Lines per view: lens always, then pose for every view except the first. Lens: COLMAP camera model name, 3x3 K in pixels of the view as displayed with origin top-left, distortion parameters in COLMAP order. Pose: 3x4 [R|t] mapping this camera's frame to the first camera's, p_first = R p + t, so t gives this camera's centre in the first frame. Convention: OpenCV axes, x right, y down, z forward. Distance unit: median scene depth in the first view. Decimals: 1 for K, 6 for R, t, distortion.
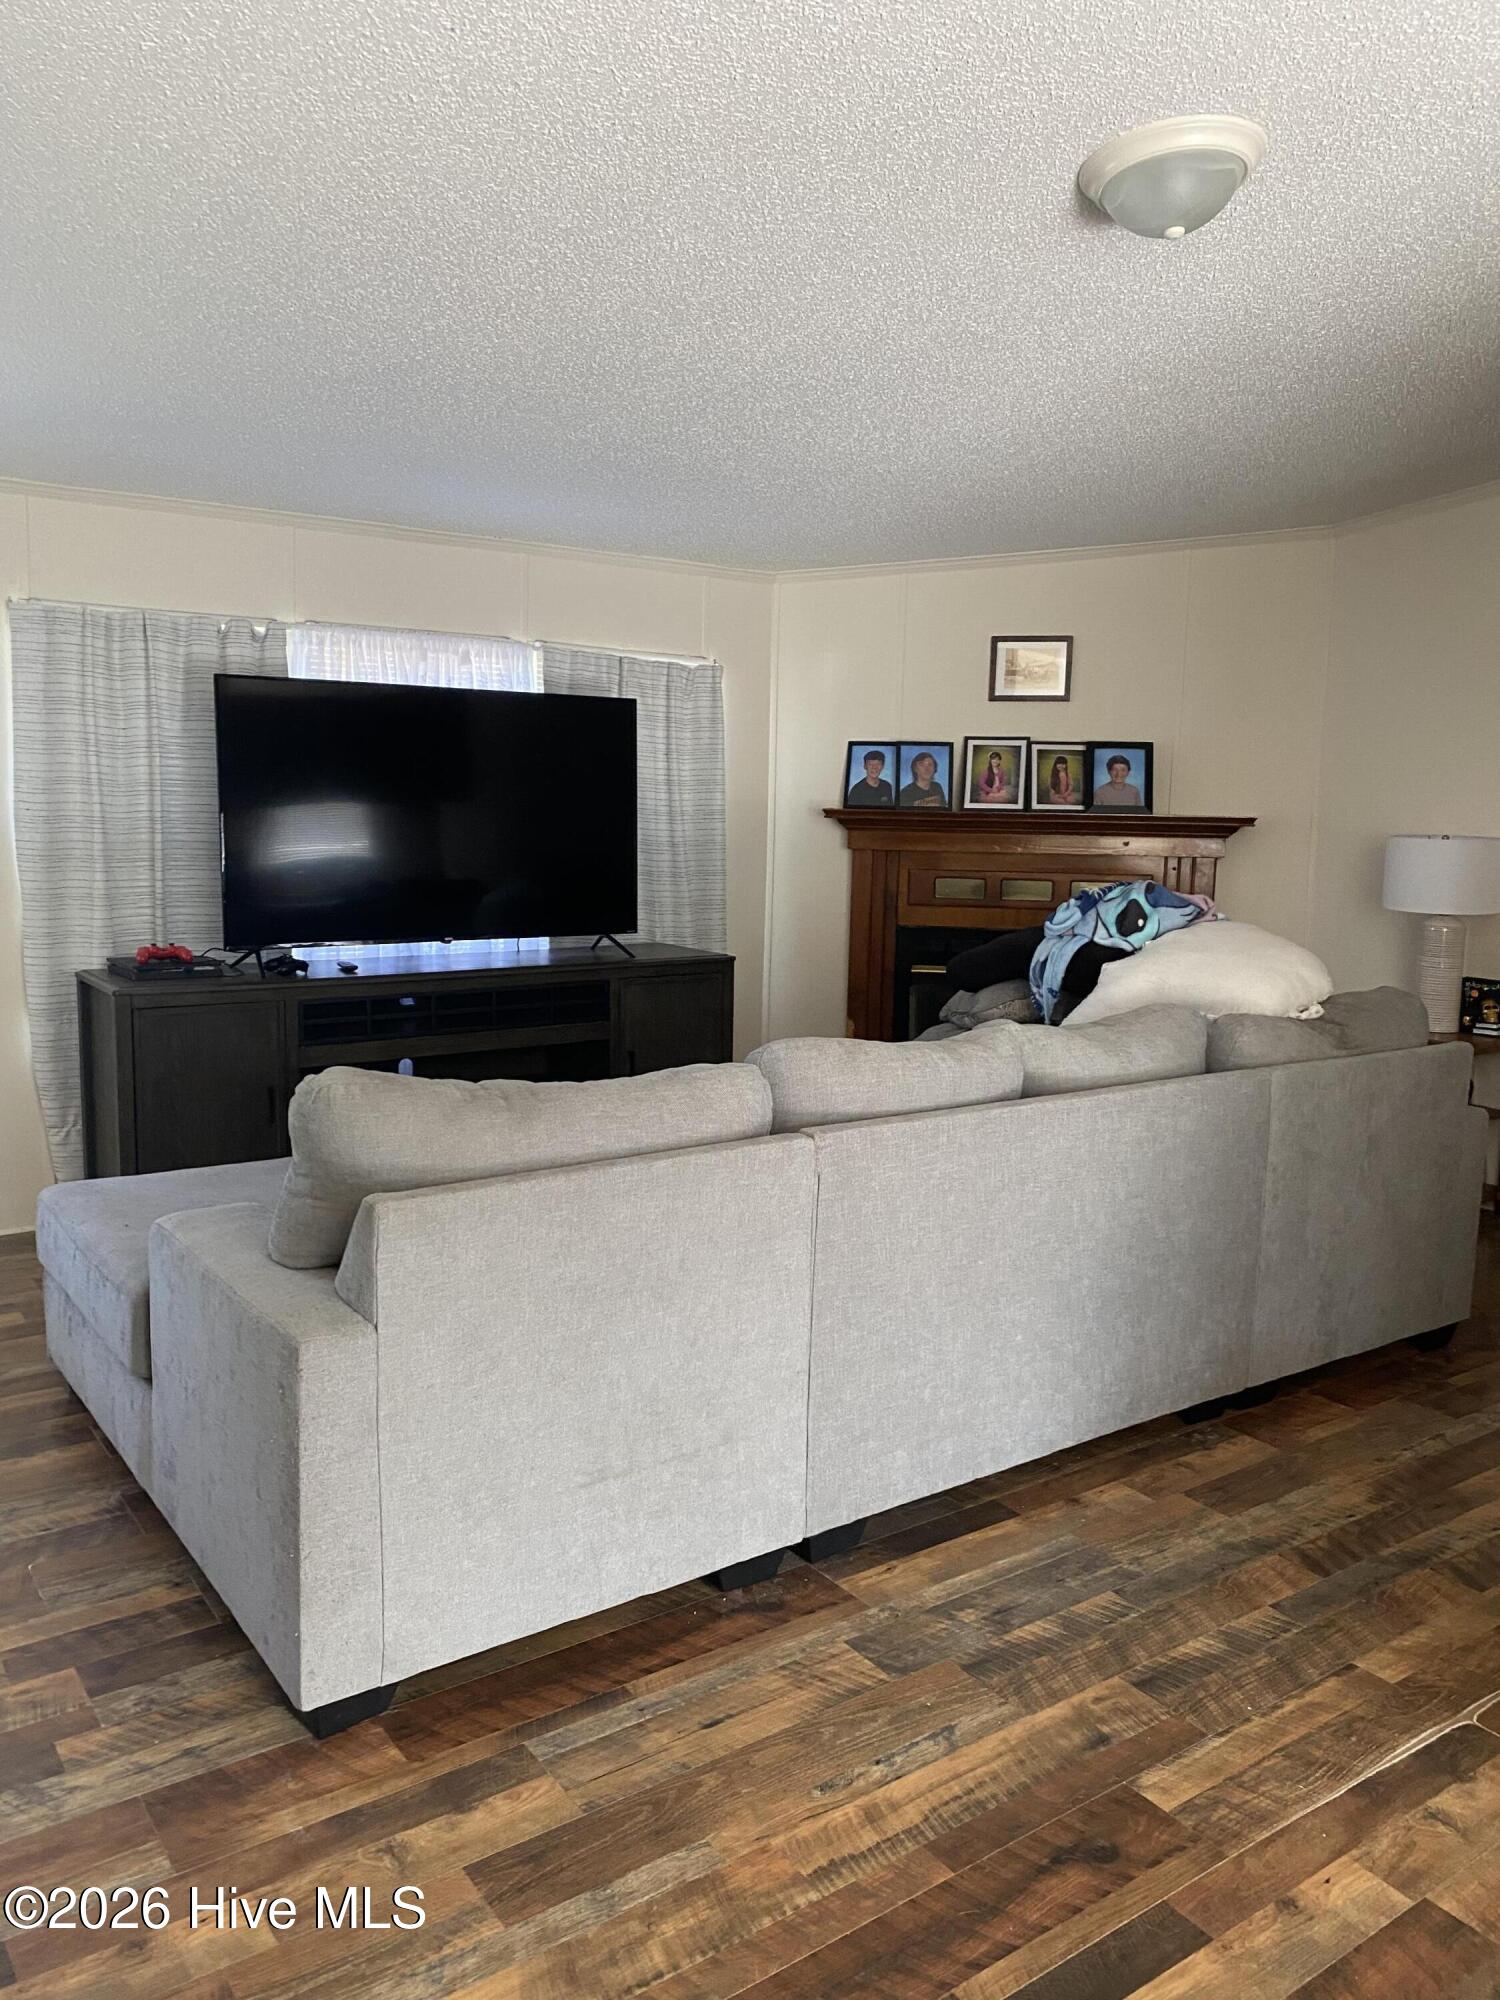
lens RADIAL K [[1514.3, 0, 744.3], [0, 1514.3, 996.8], [0, 0, 1]] dist [0.021217, -0.027617]
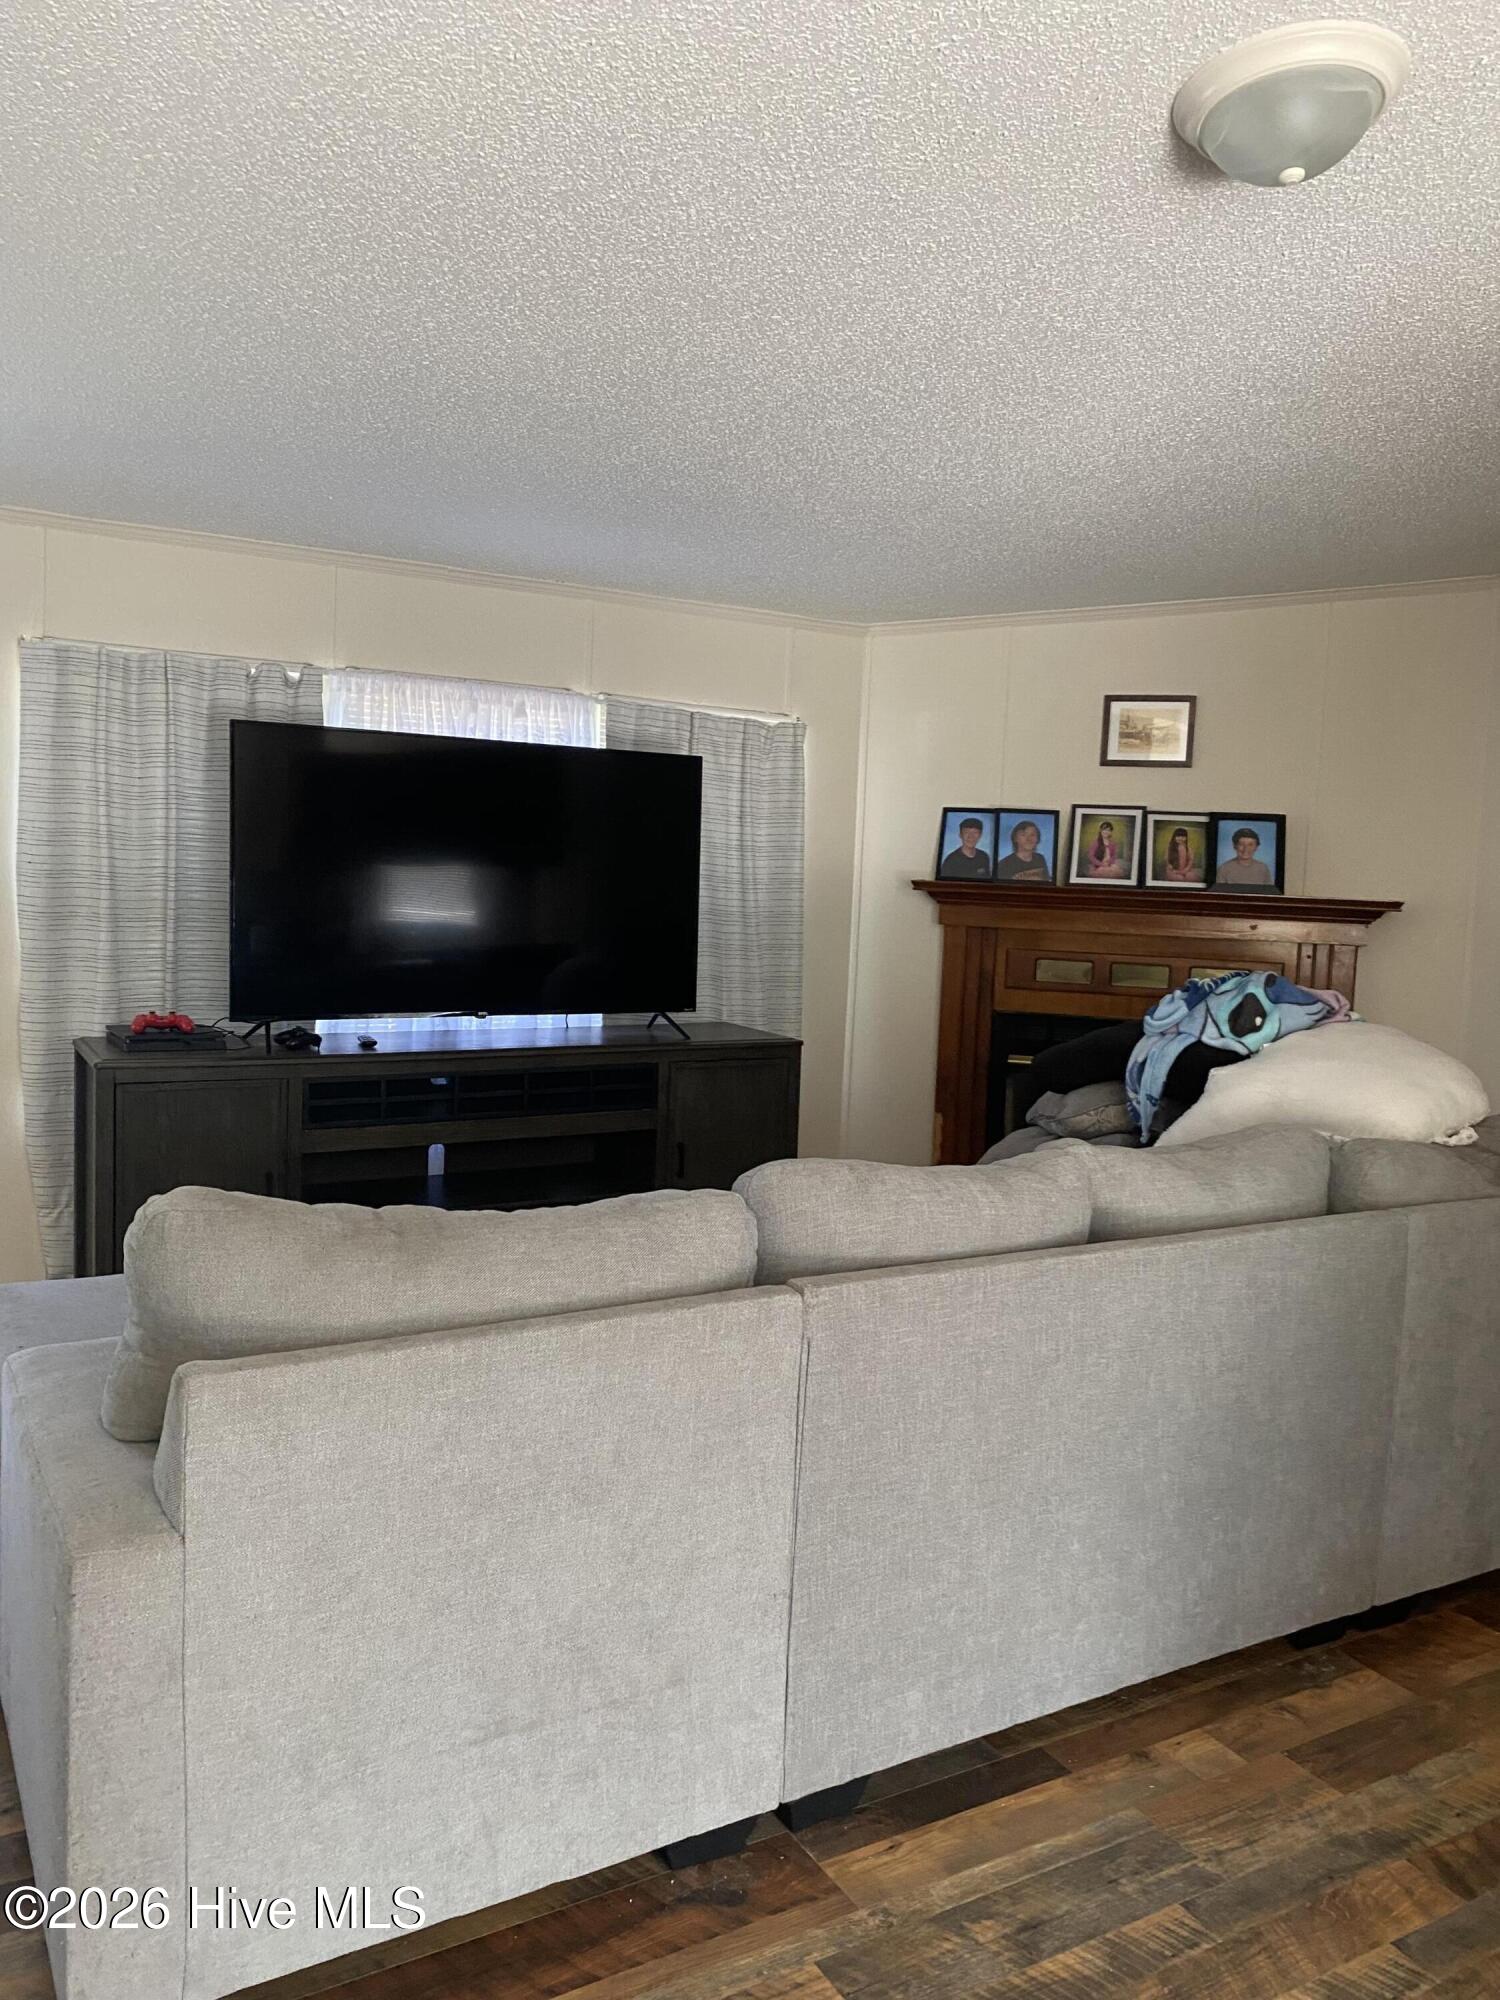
lens RADIAL K [[1514.3, 0, 757.5], [0, 1514.3, 994.8], [0, 0, 1]] dist [0.021217, -0.027617]
pose [[0.996153, 0.028333, -0.082919, 0.066950], [-0.032228, 0.998420, -0.046021, -0.019905], [0.081485, 0.048516, 0.995493, 0.164534]]
